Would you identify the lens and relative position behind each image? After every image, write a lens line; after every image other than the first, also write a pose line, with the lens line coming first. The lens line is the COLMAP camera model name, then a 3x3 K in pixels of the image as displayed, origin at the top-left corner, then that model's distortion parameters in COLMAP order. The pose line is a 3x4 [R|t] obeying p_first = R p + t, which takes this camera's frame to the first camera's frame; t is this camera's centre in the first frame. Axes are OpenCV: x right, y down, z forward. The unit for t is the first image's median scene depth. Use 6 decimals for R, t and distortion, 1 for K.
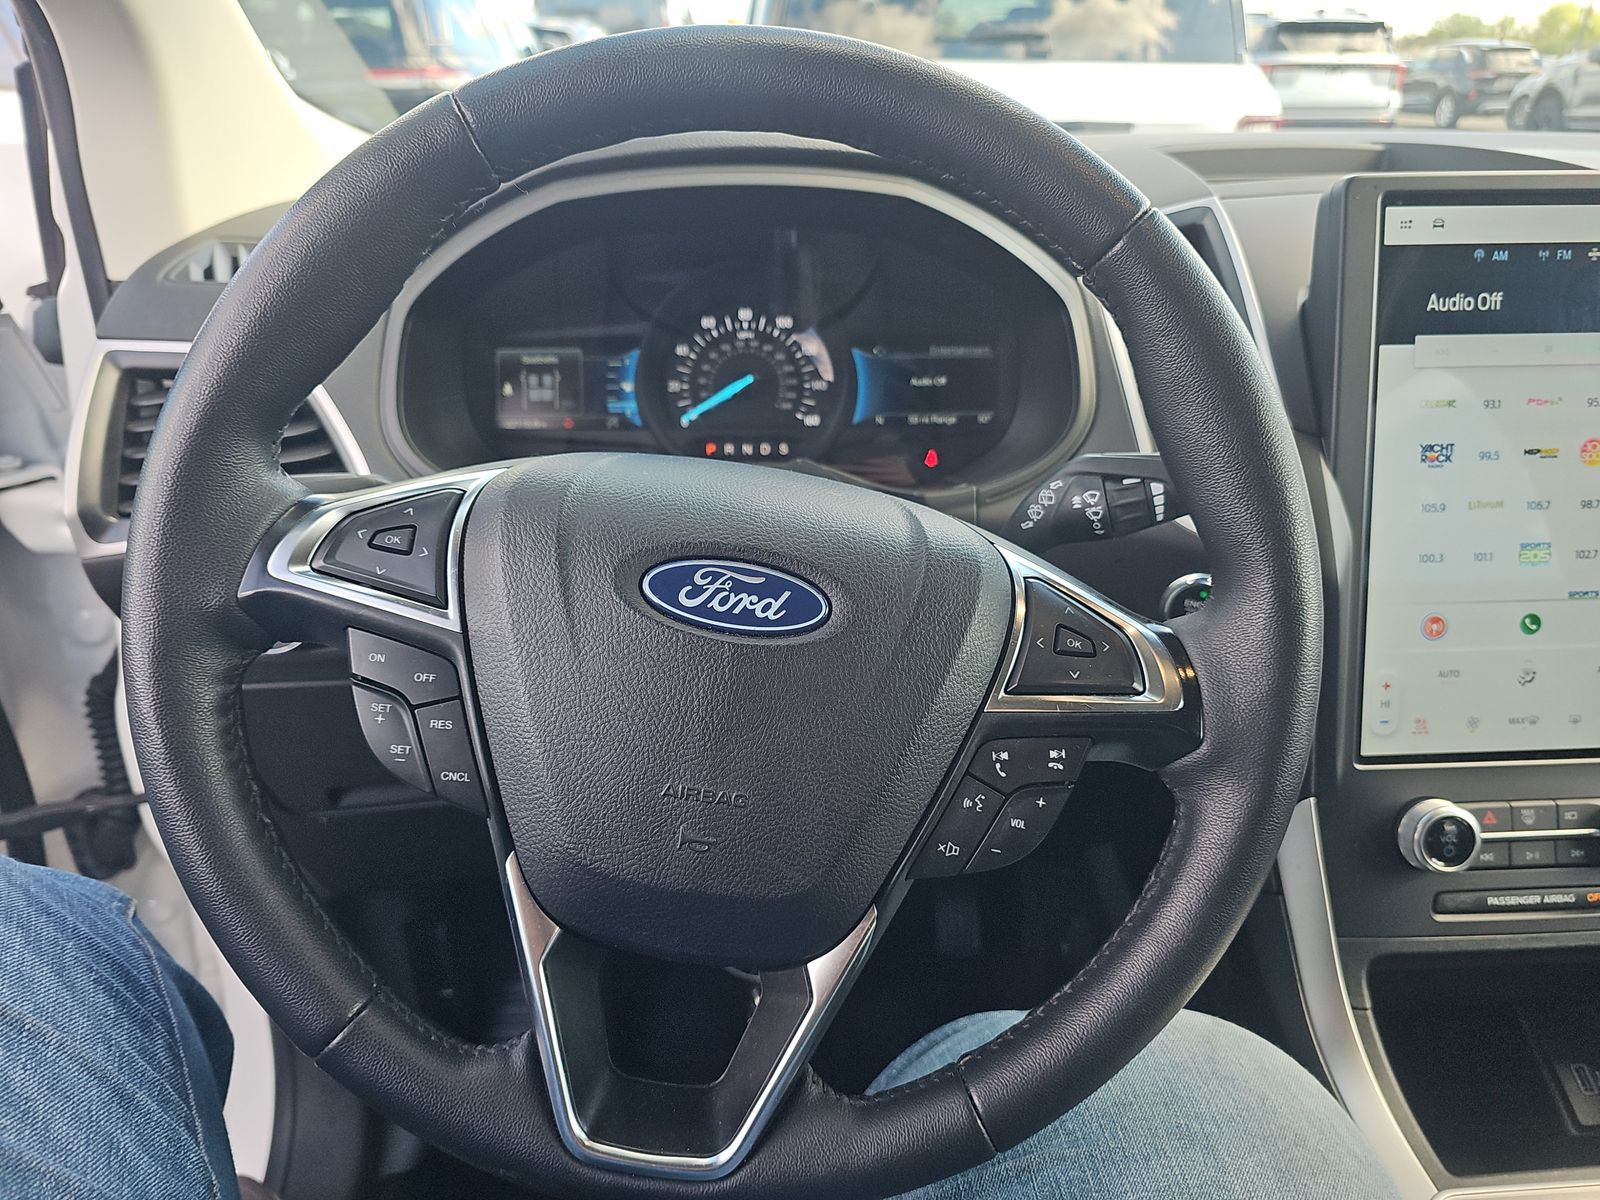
lens RADIAL K [[1024.6, 0, 800.3], [0, 1024.6, 648.8], [0, 0, 1]] dist [-0.001959, -0.000396]
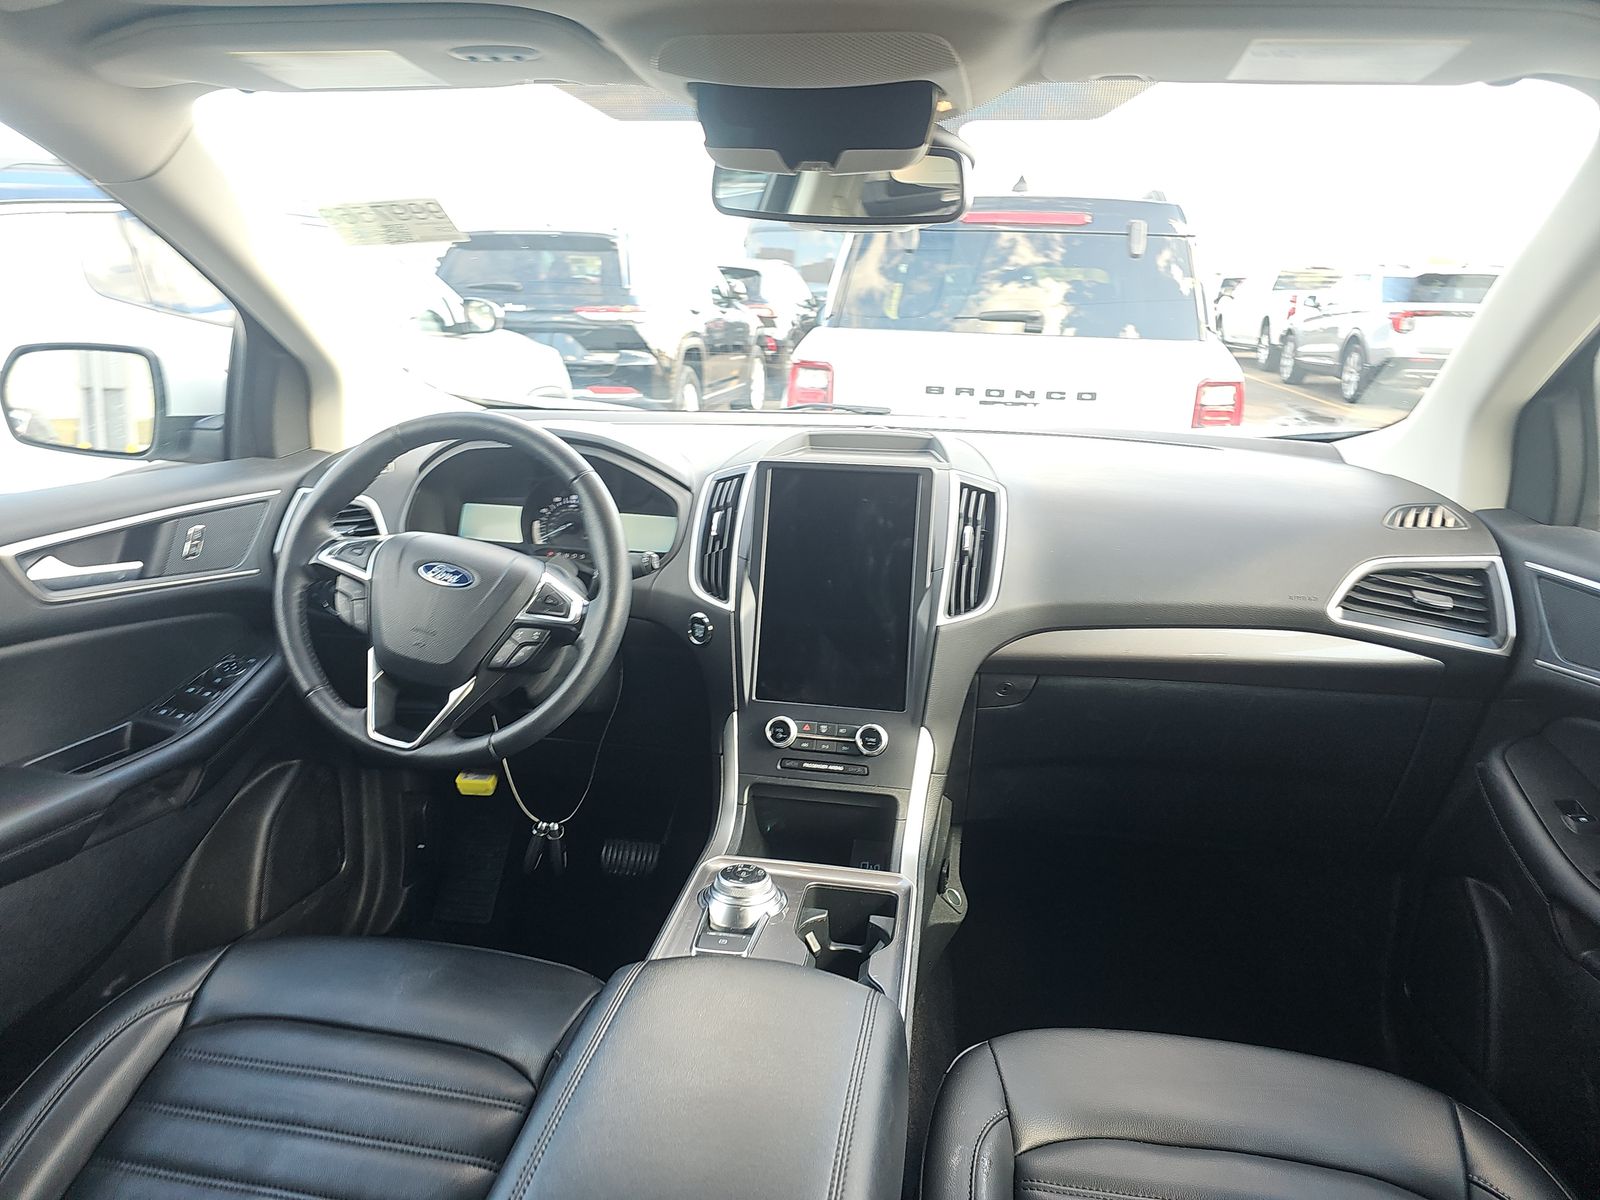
lens RADIAL K [[1024.6, 0, 800.3], [0, 1024.6, 648.8], [0, 0, 1]] dist [-0.001959, -0.000396]
pose [[0.977173, 0.090660, -0.192128, 0.887497], [-0.123146, 0.978655, -0.164527, 0.303672], [0.173111, 0.184431, 0.967480, -1.013028]]
